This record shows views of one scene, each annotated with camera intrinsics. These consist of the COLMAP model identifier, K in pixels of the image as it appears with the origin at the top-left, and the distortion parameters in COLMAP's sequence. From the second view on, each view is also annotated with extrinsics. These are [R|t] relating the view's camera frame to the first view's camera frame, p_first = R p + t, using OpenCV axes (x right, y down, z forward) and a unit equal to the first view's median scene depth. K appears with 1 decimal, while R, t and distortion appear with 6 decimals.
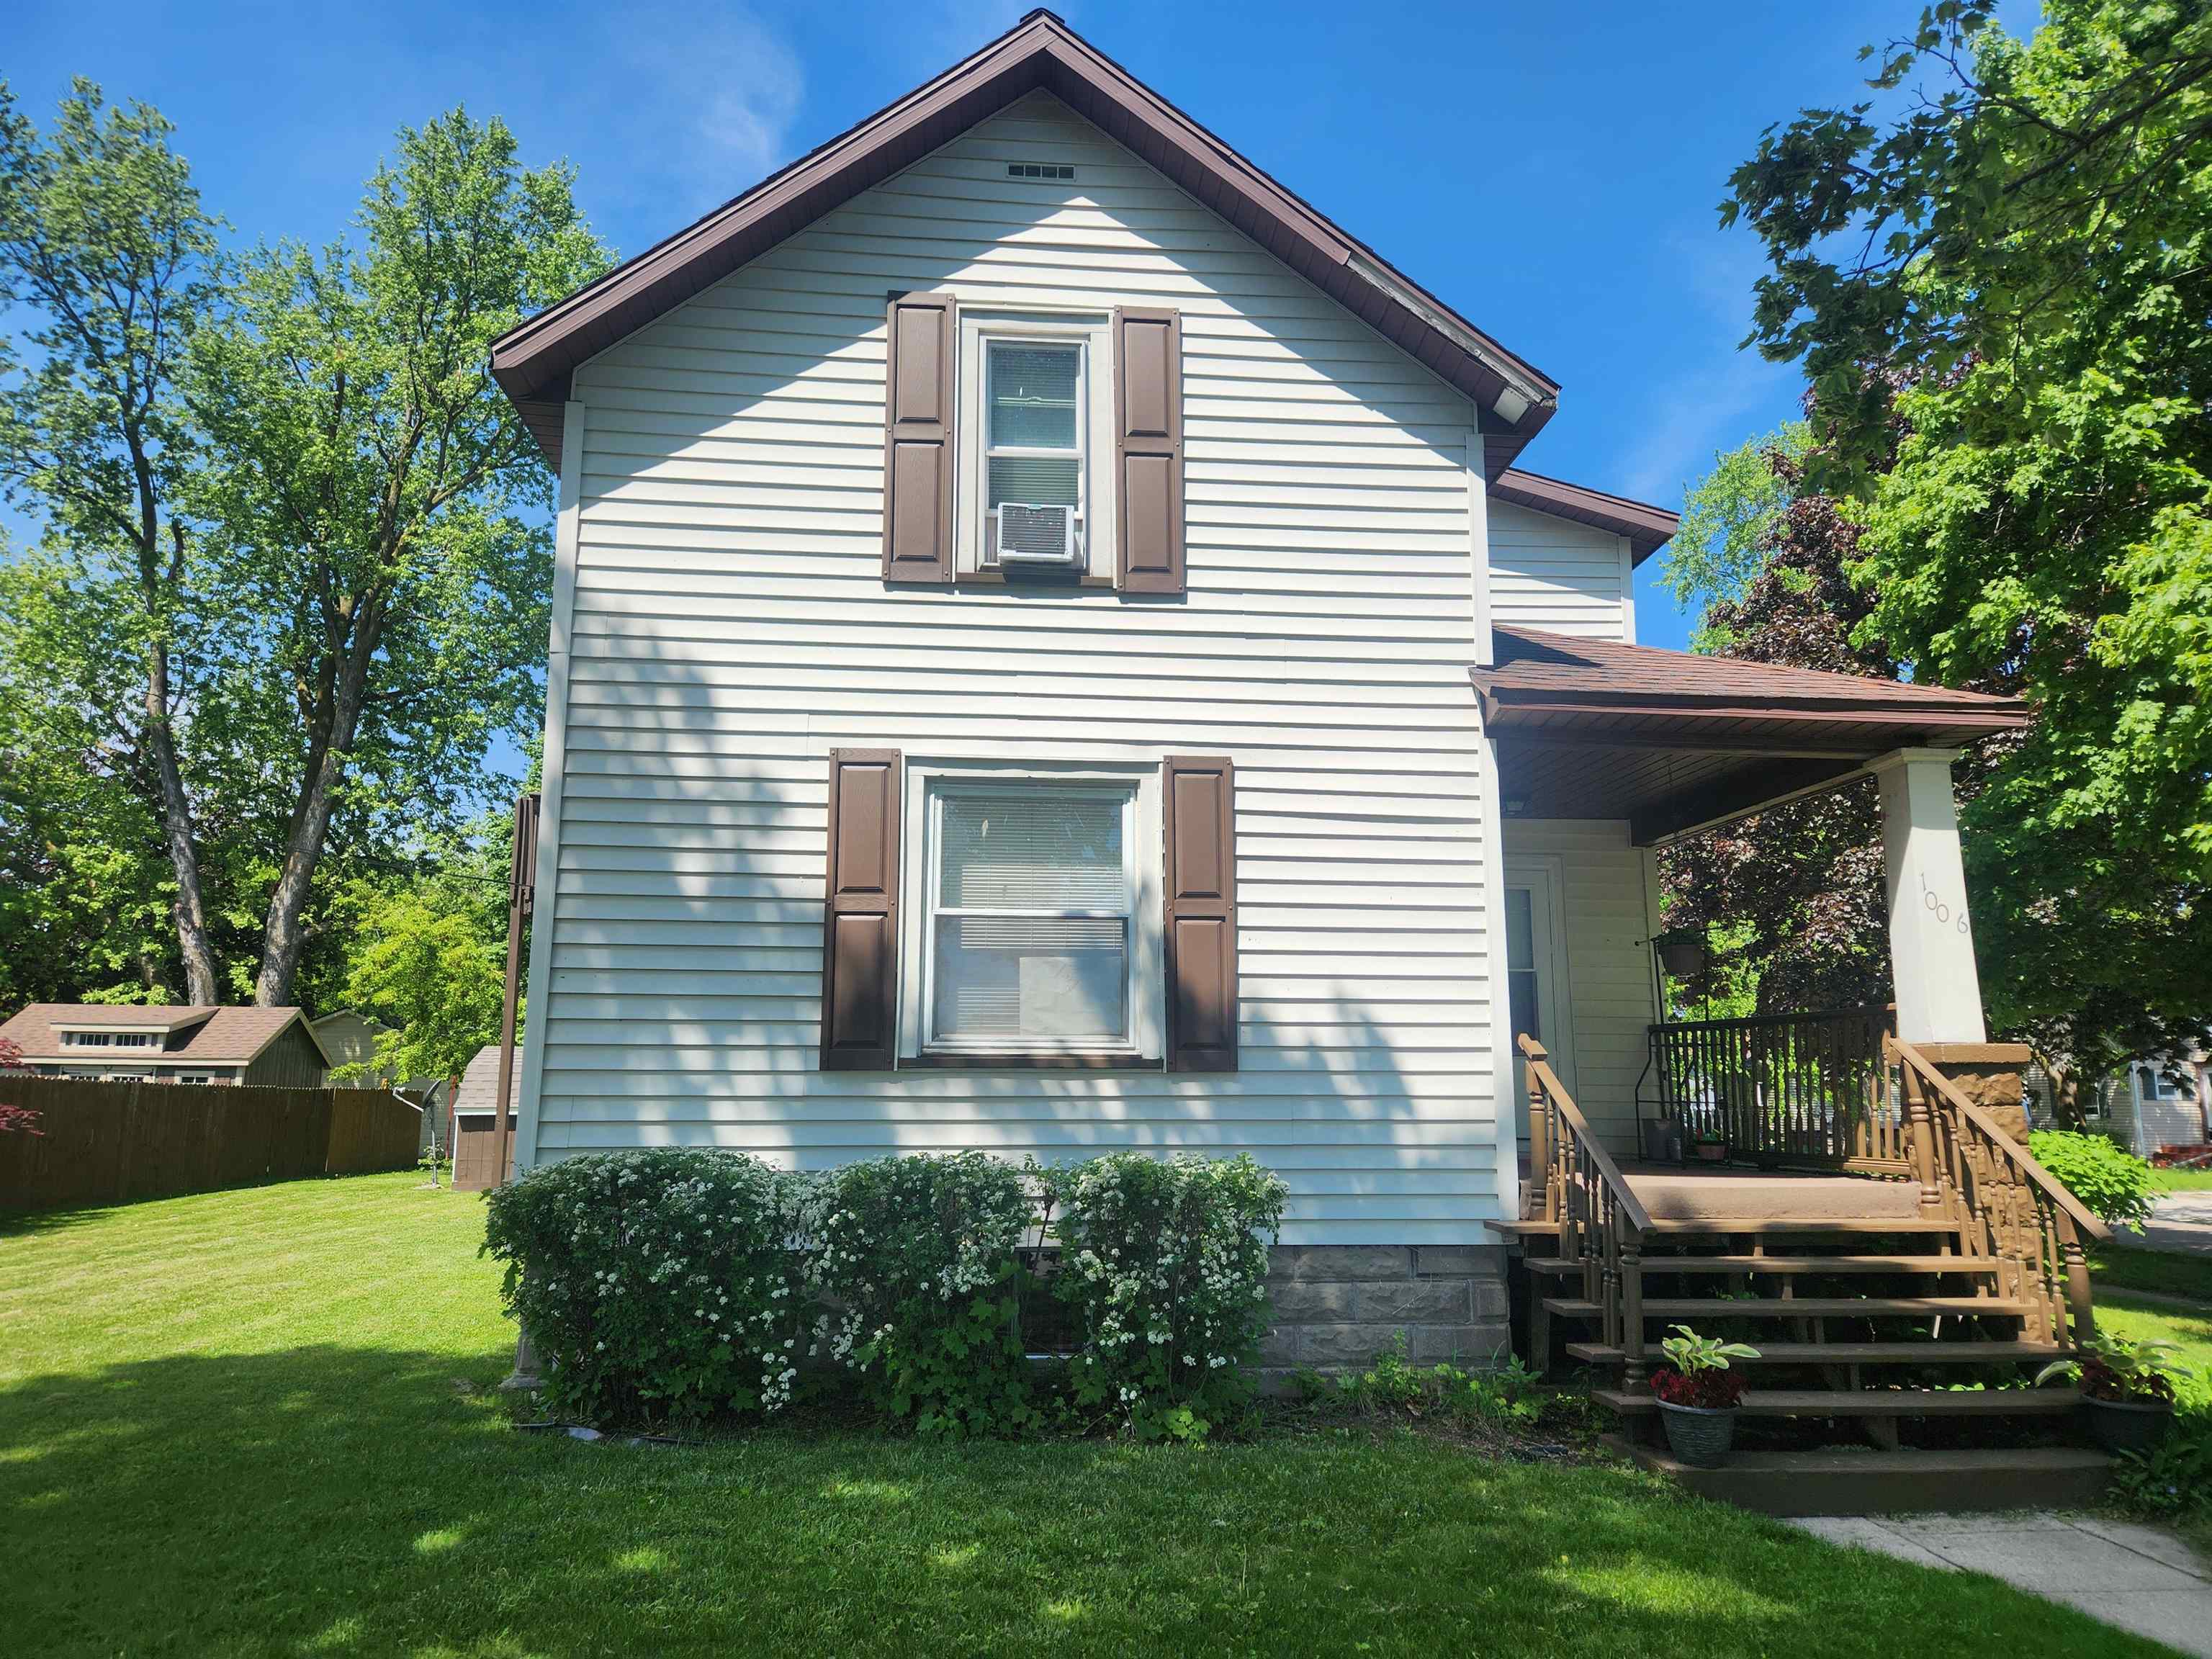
lens RADIAL K [[1492.5, 0, 1094.9], [0, 1492.5, 839.1], [0, 0, 1]] dist [0.030945, -0.018219]
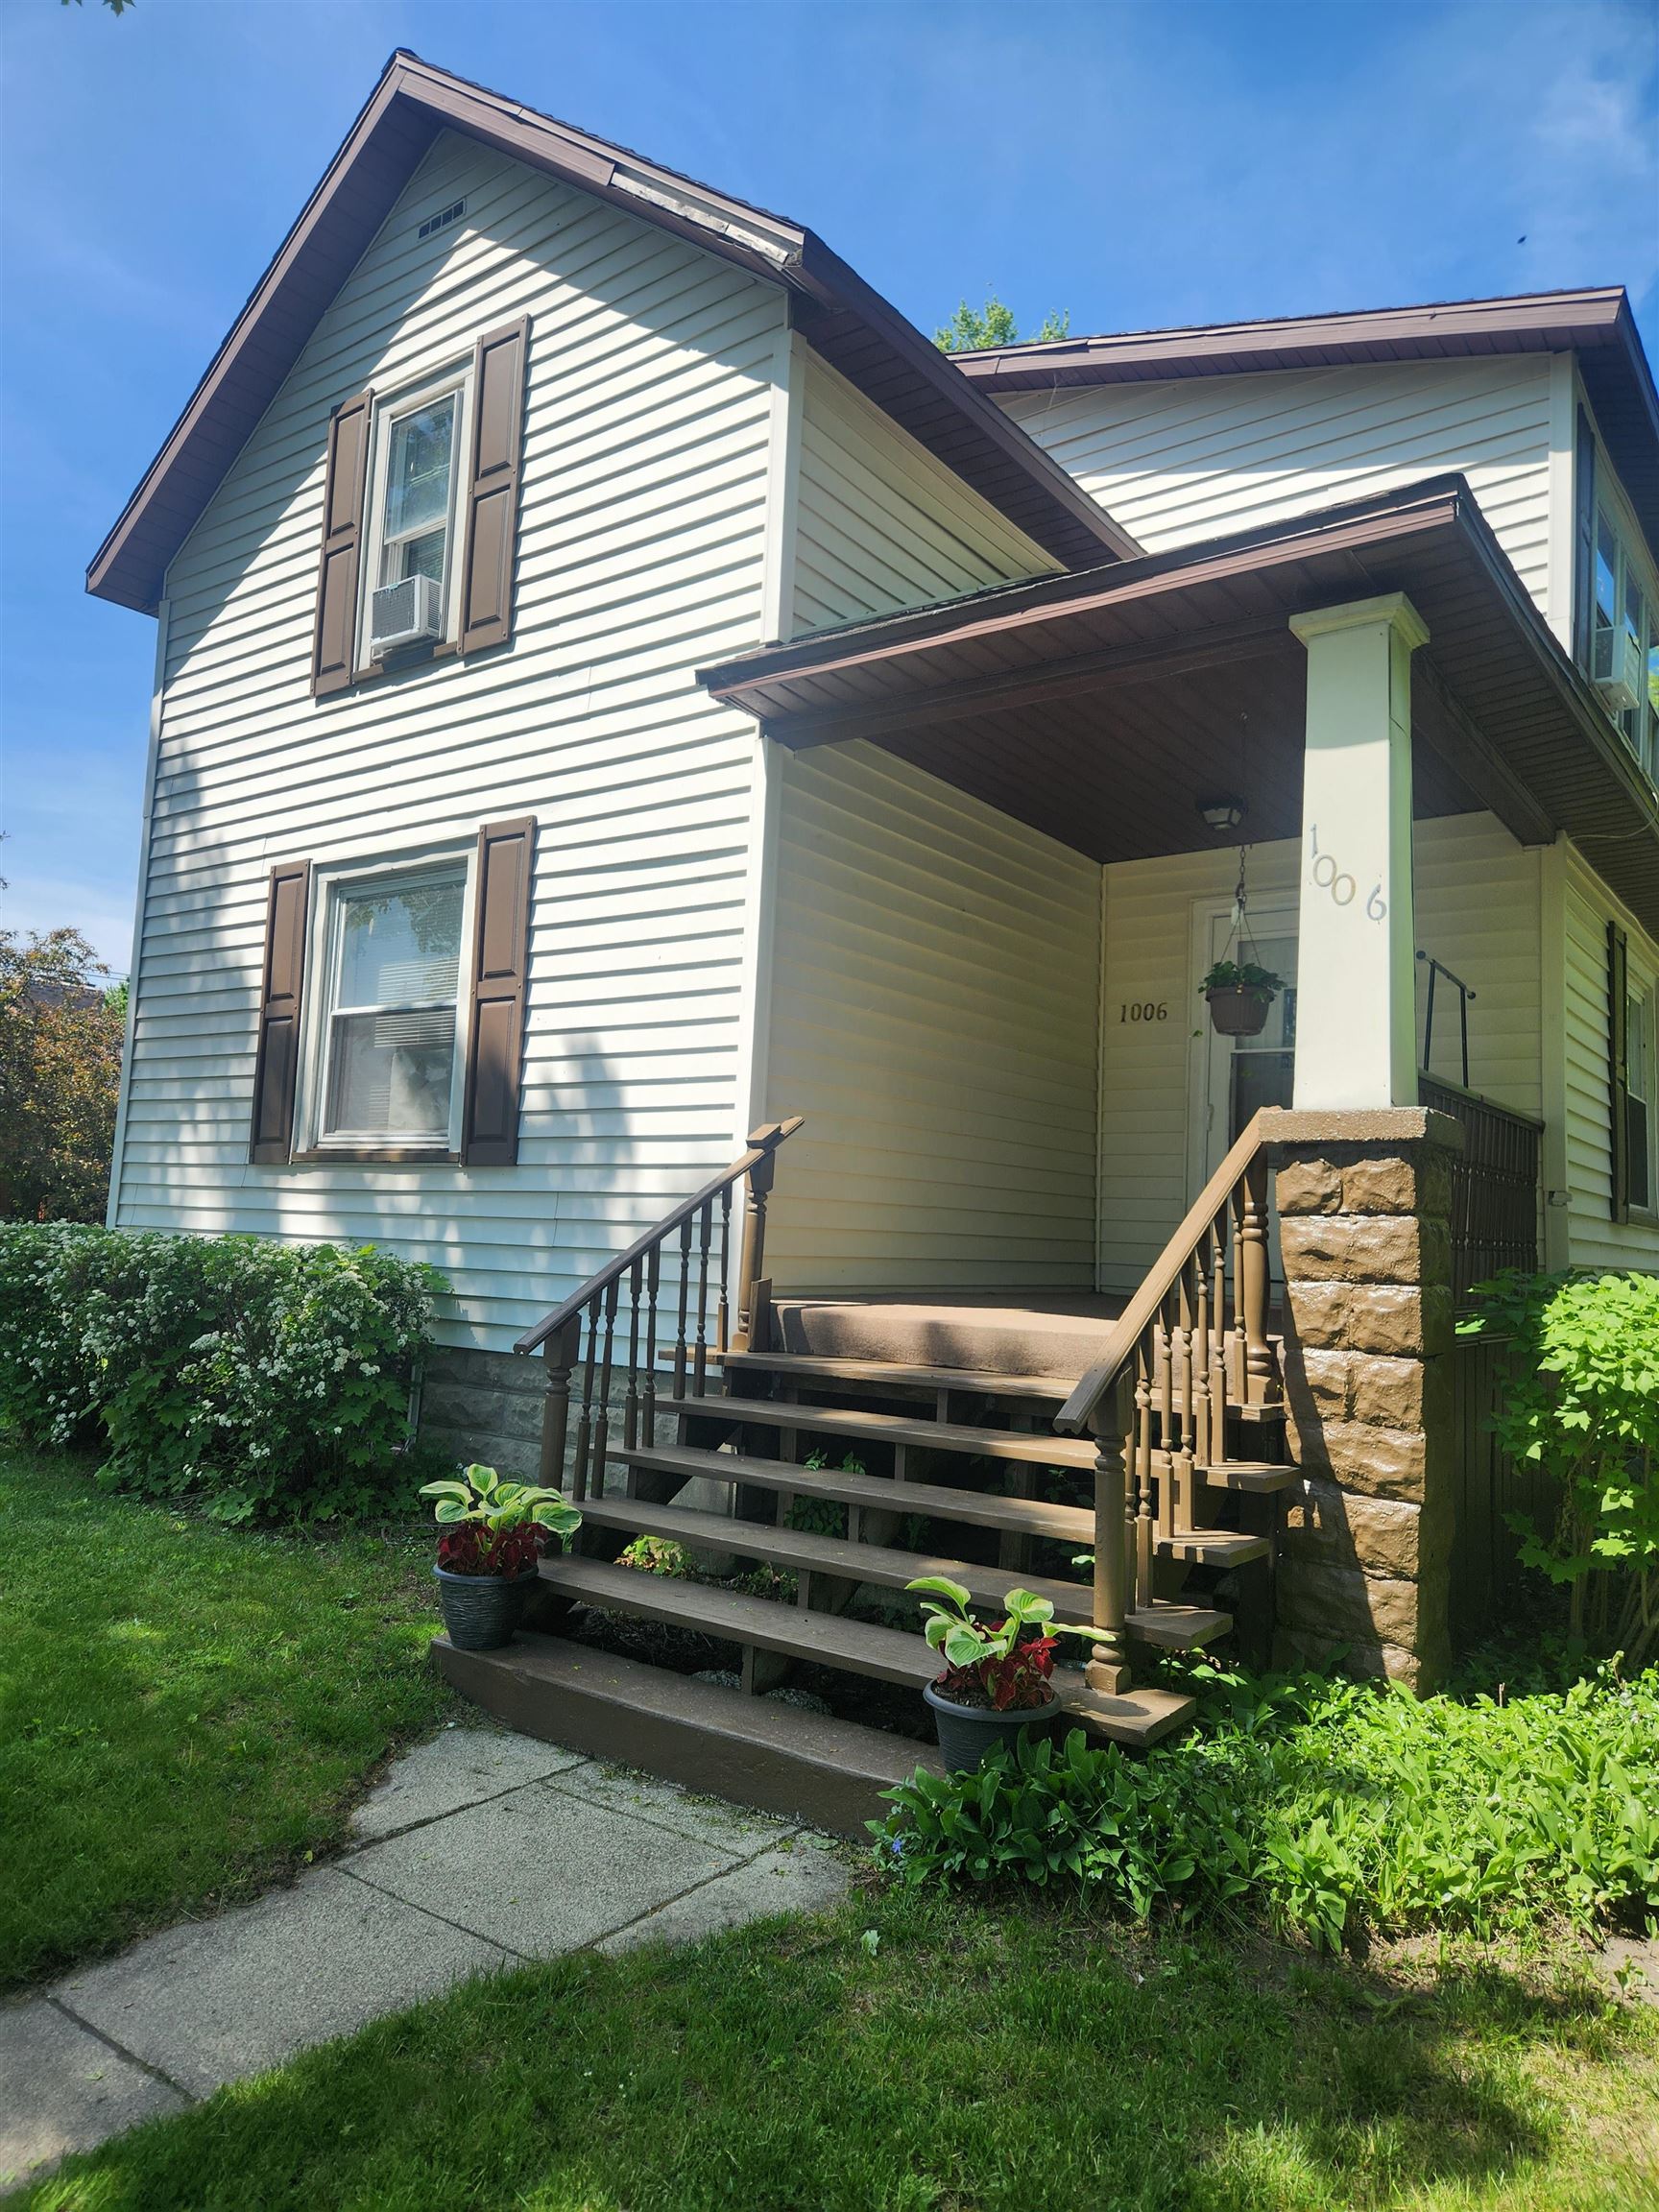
lens RADIAL K [[1492.5, 0, 823.3], [0, 1492.5, 1103.8], [0, 0, 1]] dist [0.030945, -0.018219]
pose [[0.741370, -0.032922, -0.670288, 0.808370], [0.083877, 0.995510, 0.043876, 0.091087], [0.665834, -0.088750, 0.740803, 0.439592]]
